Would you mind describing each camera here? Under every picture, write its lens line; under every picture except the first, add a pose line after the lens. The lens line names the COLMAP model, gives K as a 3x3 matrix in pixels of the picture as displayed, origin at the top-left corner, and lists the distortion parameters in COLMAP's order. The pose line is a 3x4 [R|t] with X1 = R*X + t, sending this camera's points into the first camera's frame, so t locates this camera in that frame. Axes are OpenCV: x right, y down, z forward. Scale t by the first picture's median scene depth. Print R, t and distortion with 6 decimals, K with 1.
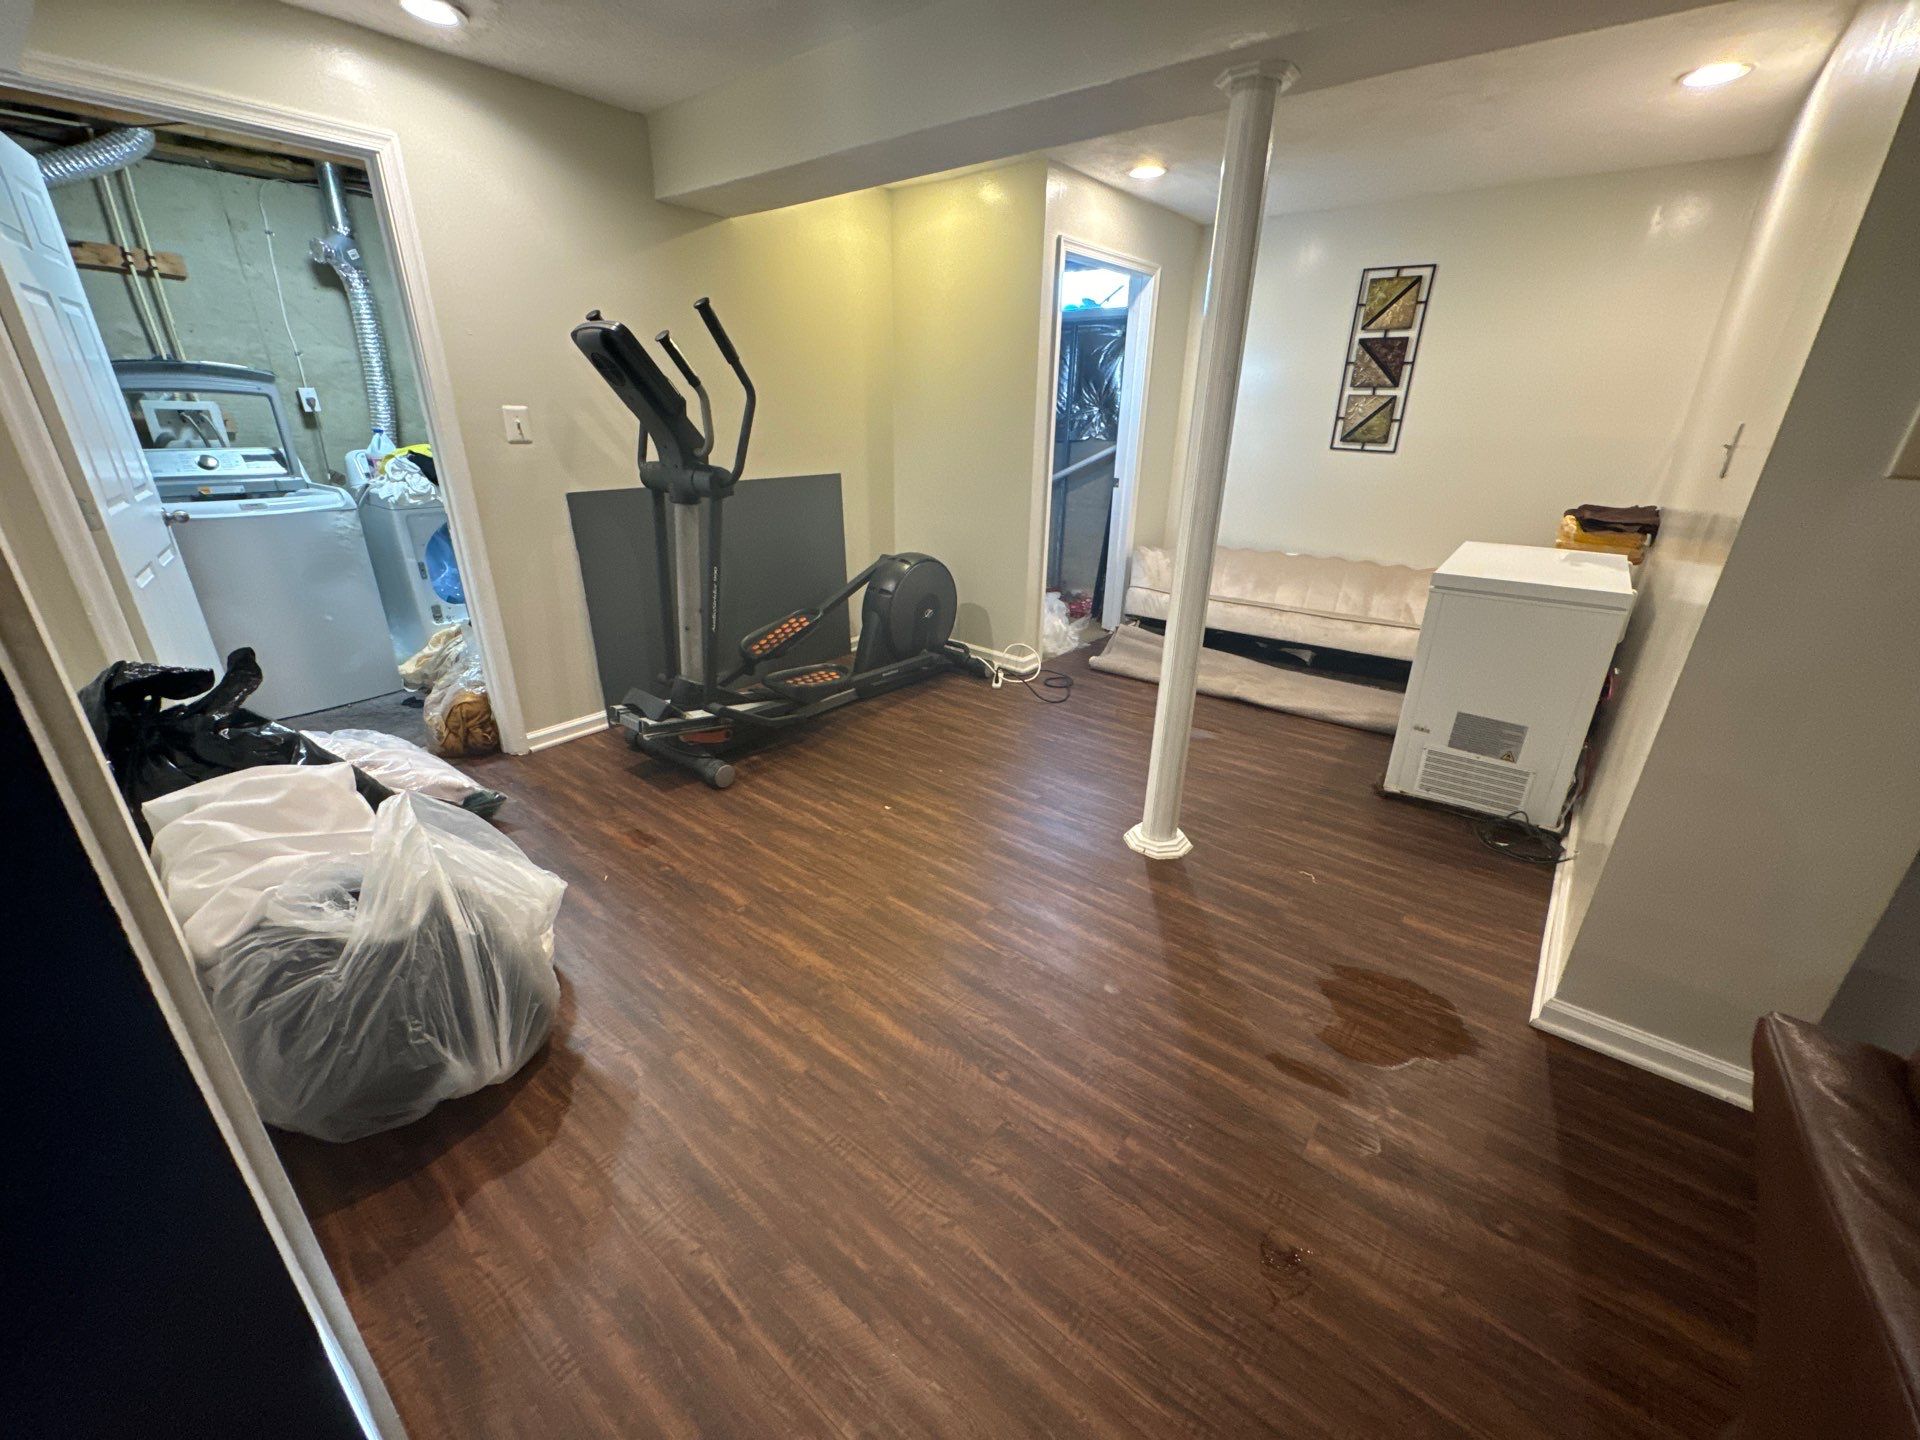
lens RADIAL K [[764.3, 0, 961.5], [0, 764.3, 715.4], [0, 0, 1]] dist [-0.002029, -0.000038]
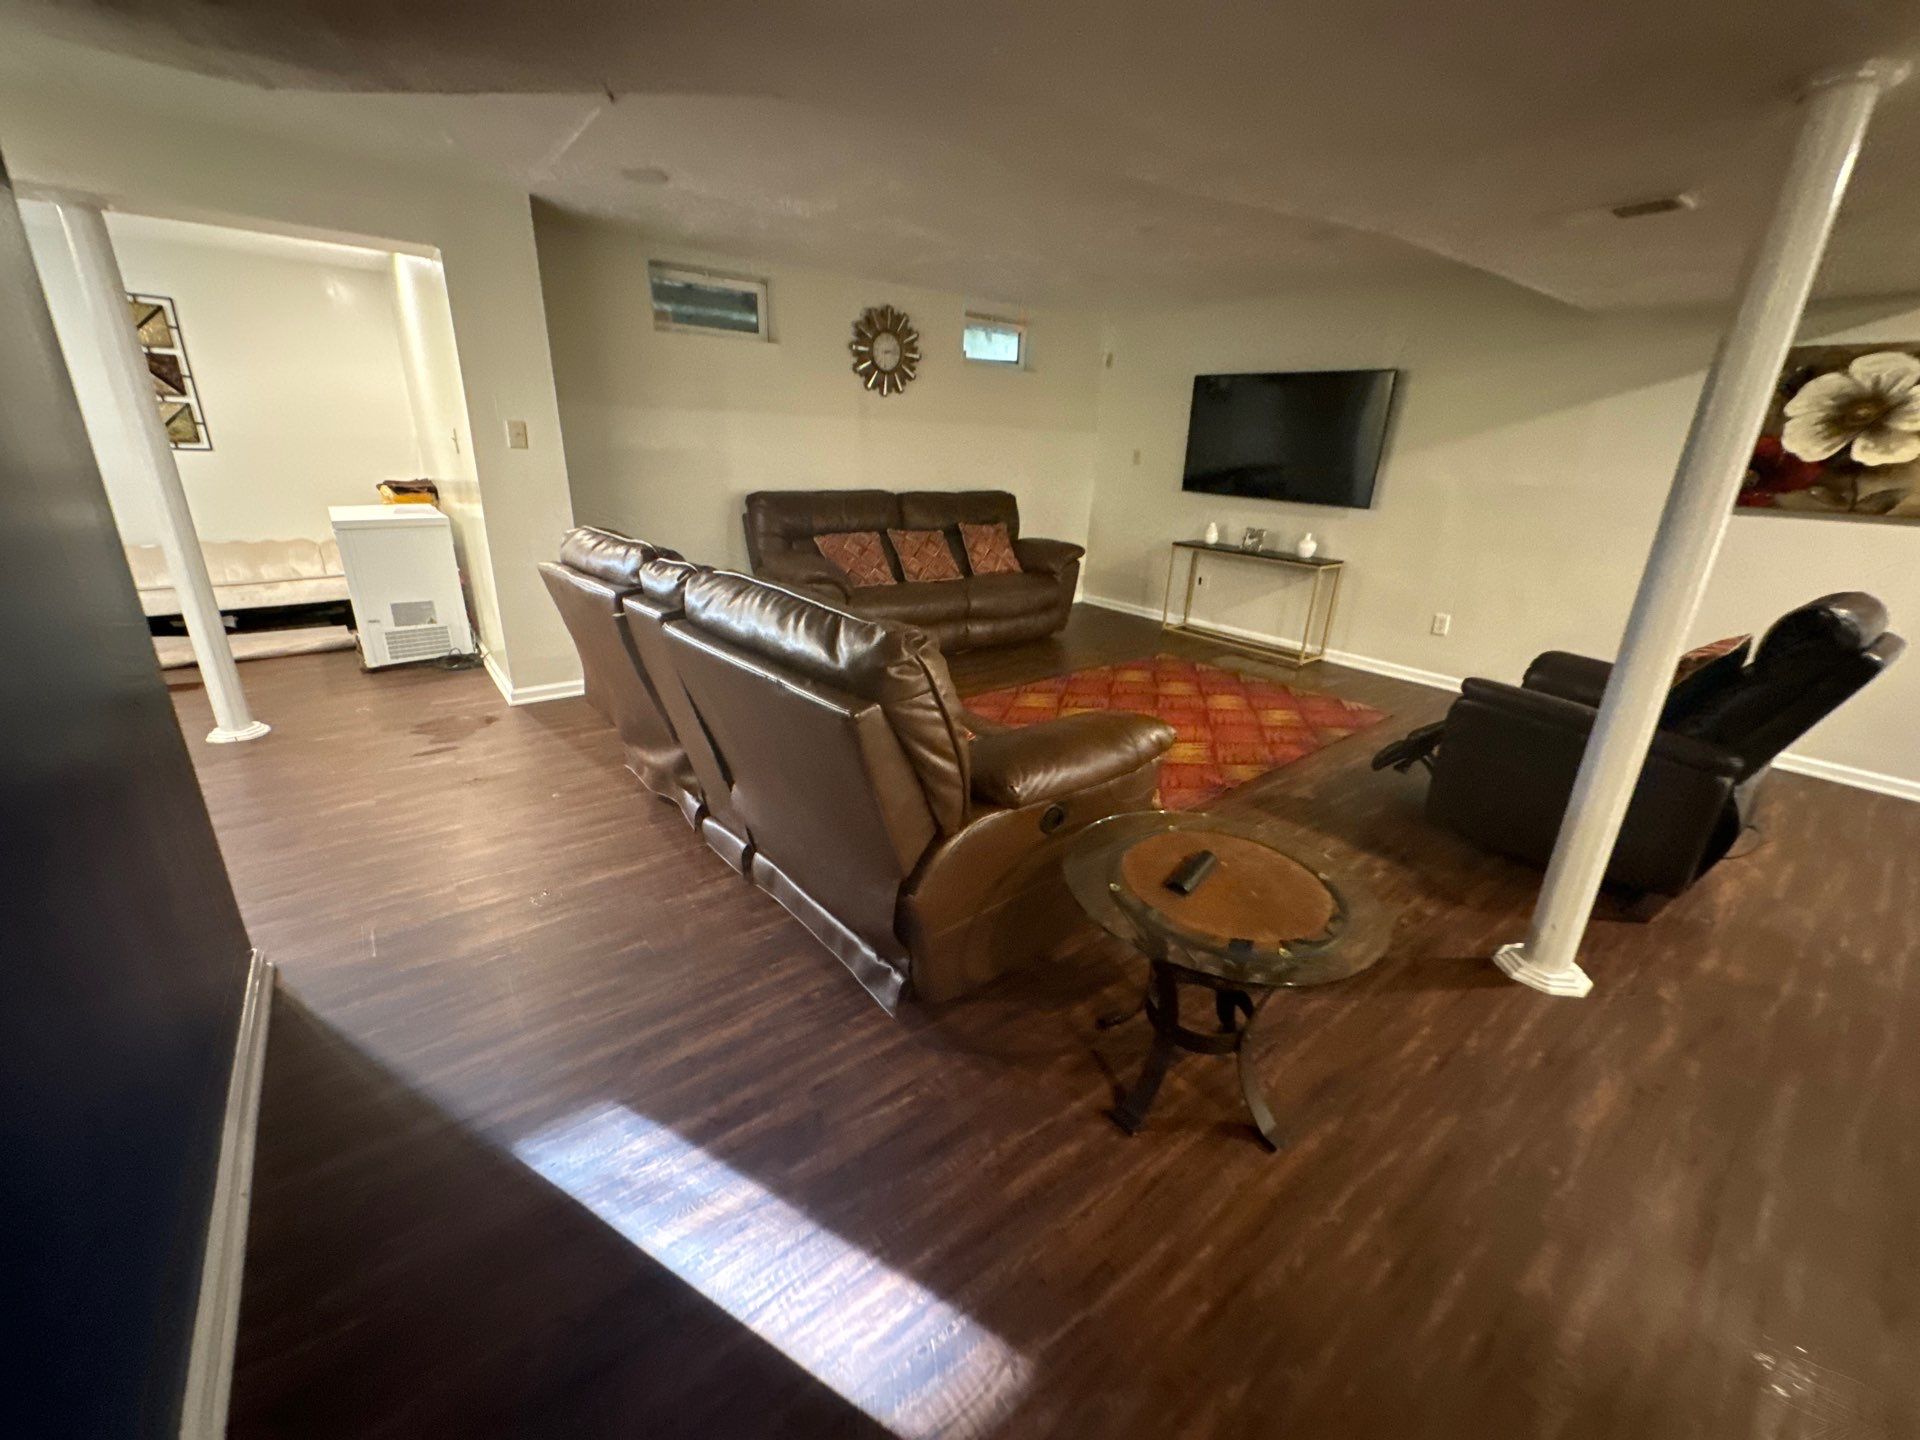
lens RADIAL K [[764.3, 0, 961.5], [0, 764.3, 715.4], [0, 0, 1]] dist [-0.002029, -0.000038]
pose [[0.226816, -0.333295, 0.915133, -0.655128], [0.339125, 0.907848, 0.246589, 0.228982], [-0.912989, 0.254414, 0.318943, -0.582148]]
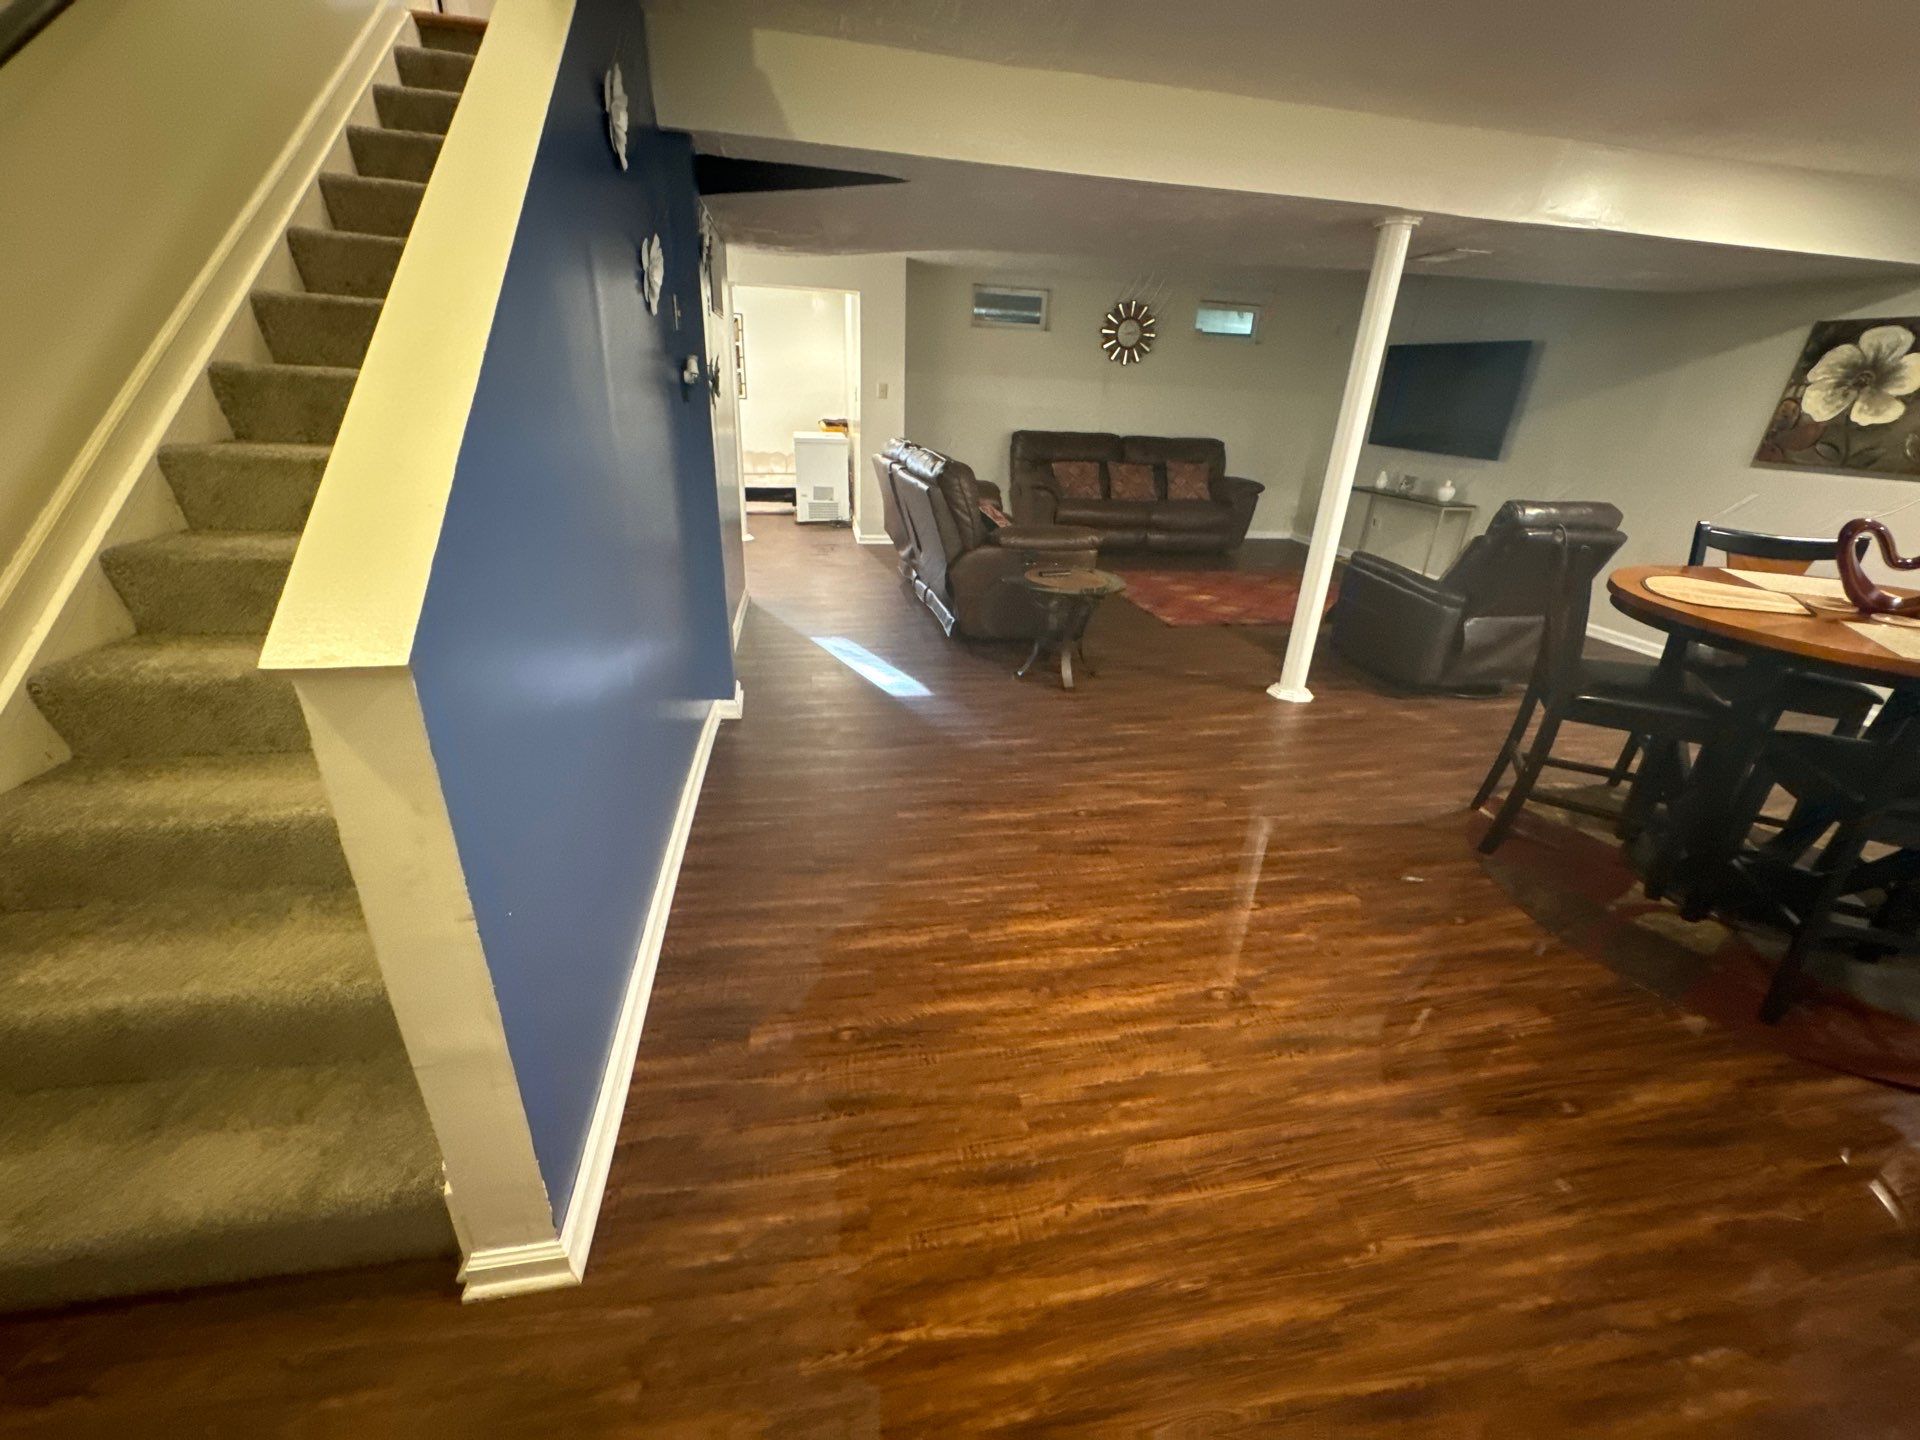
lens RADIAL K [[764.3, 0, 961.5], [0, 764.3, 715.4], [0, 0, 1]] dist [-0.002029, -0.000038]
pose [[0.645951, -0.287985, 0.706974, -1.328705], [0.256522, 0.954144, 0.154289, 0.536672], [-0.718988, 0.081691, 0.690205, -1.380256]]
